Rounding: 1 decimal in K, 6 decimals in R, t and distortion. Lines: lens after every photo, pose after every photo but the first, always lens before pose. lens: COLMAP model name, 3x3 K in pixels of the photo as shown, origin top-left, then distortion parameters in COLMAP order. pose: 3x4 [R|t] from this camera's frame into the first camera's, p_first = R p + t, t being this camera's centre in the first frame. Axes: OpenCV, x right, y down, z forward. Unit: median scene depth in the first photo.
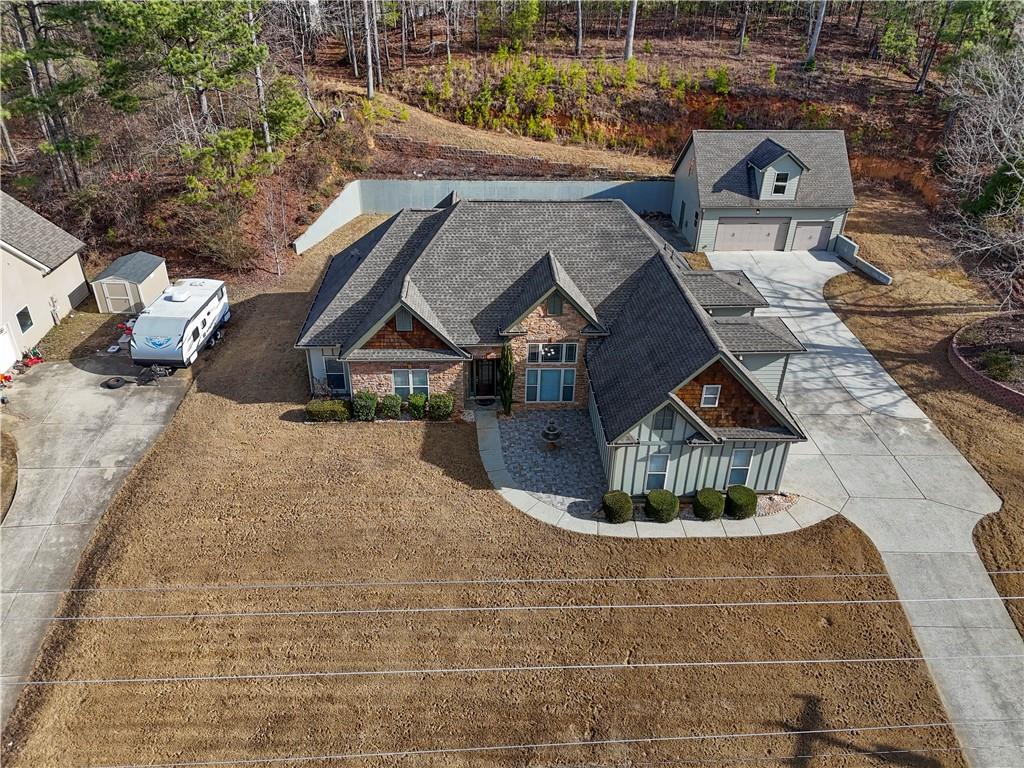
lens RADIAL K [[746.3, 0, 512.0], [0, 746.3, 384.0], [0, 0, 1]] dist [0.074686, -0.069700]
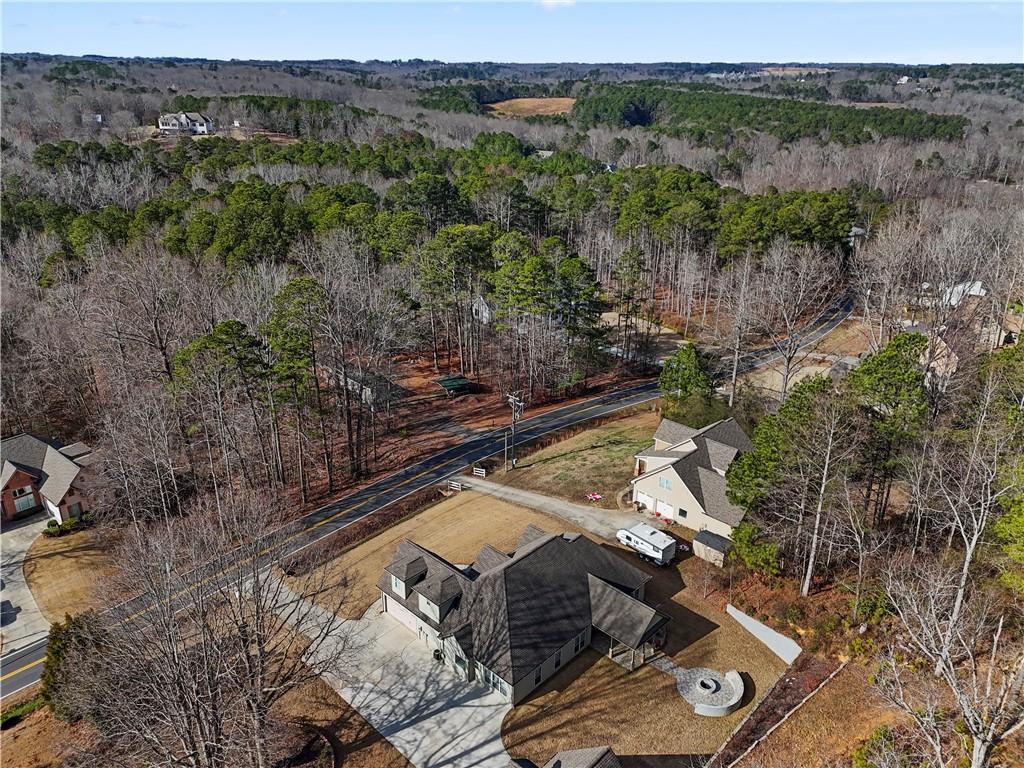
lens RADIAL K [[746.3, 0, 512.0], [0, 746.3, 384.0], [0, 0, 1]] dist [0.074686, -0.069700]
pose [[-0.722308, 0.235503, -0.650238, 1.159354], [-0.379382, 0.651193, 0.657280, -1.673685], [0.578222, 0.721447, -0.381016, 1.292462]]
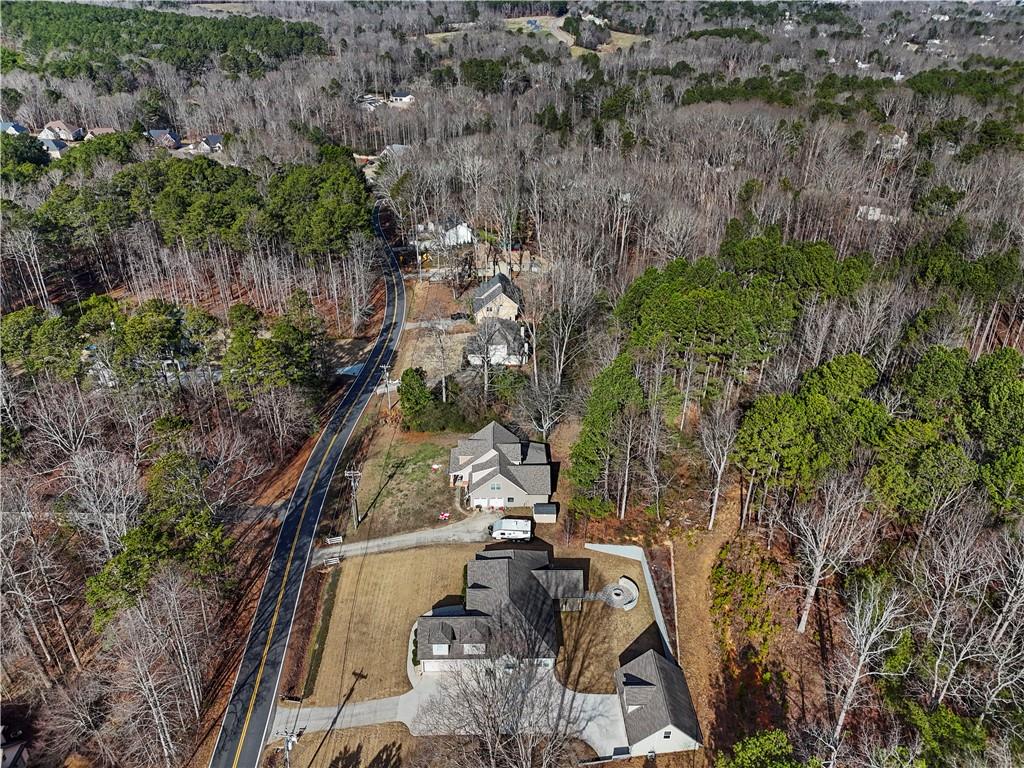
lens RADIAL K [[746.3, 0, 512.0], [0, 746.3, 384.0], [0, 0, 1]] dist [0.074686, -0.069700]
pose [[-0.017600, 0.475151, -0.879728, 2.101258], [-0.527749, 0.742898, 0.411805, -1.881634], [0.849218, 0.471523, 0.237685, -0.051462]]
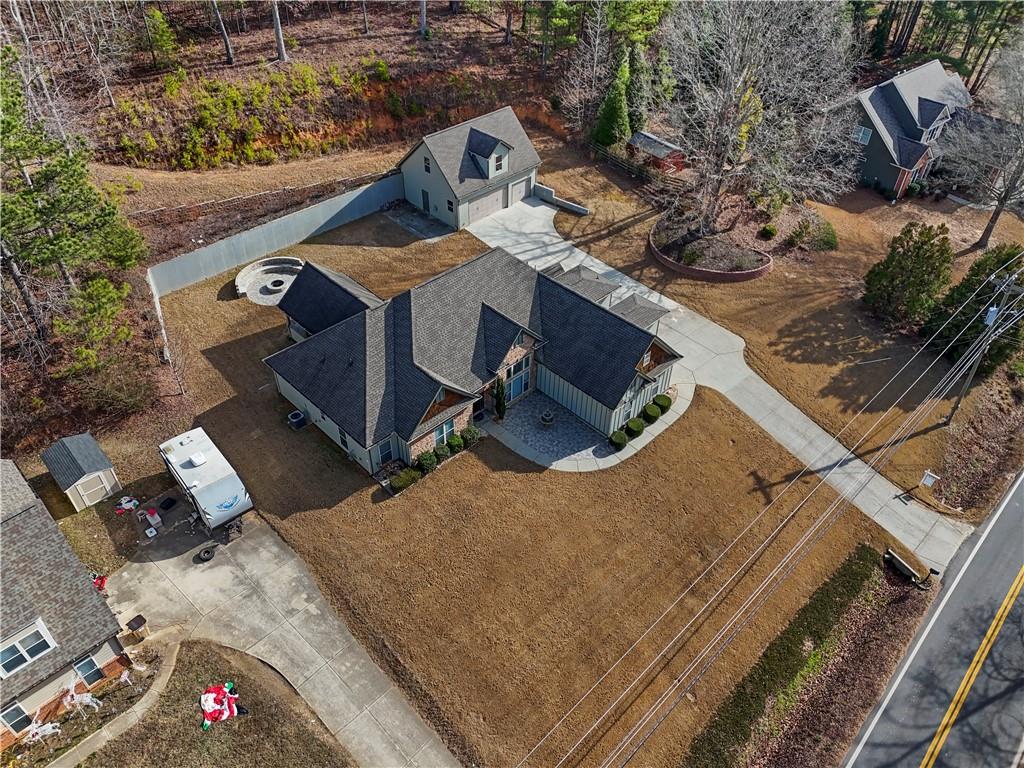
lens RADIAL K [[746.3, 0, 512.0], [0, 746.3, 384.0], [0, 0, 1]] dist [0.074686, -0.069700]
pose [[0.746844, -0.444719, 0.494418, -0.596922], [0.340727, 0.894385, 0.289795, -0.379724], [-0.571077, -0.047970, 0.819494, -0.160676]]
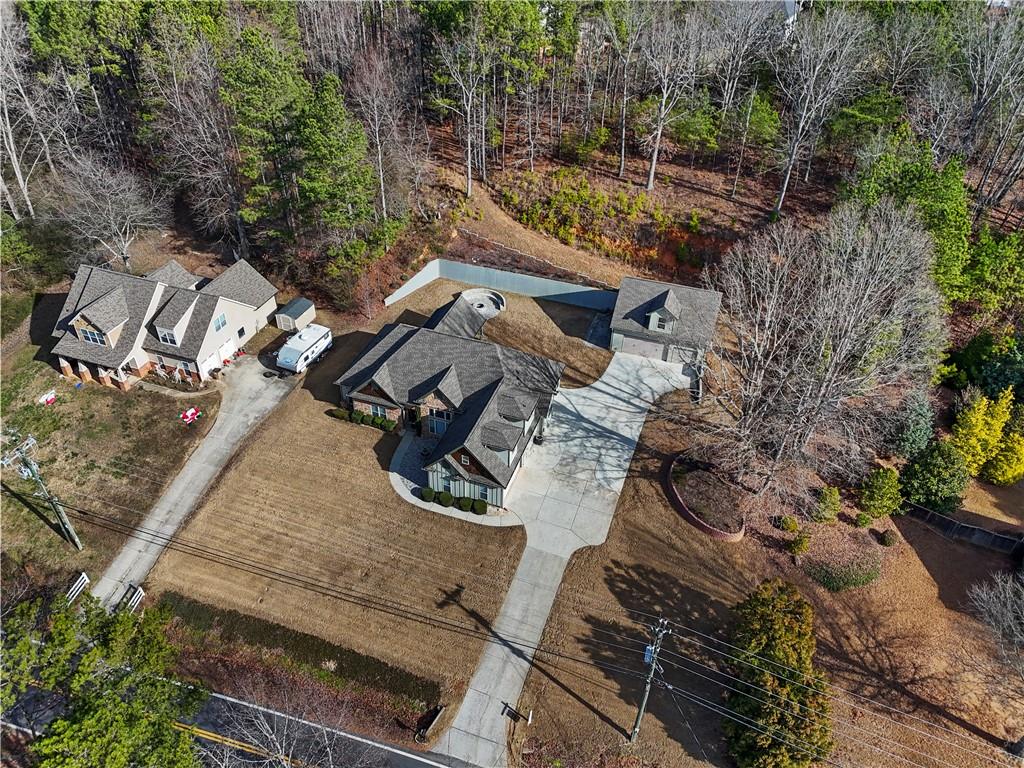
lens RADIAL K [[744.4, 0, 512.0], [0, 744.4, 384.0], [0, 0, 1]] dist [0.093880, -0.000402]
pose [[0.928521, 0.229234, -0.292063, 0.715032], [-0.192918, 0.969989, 0.148000, -0.405785], [0.317225, -0.081077, 0.944878, -0.768196]]
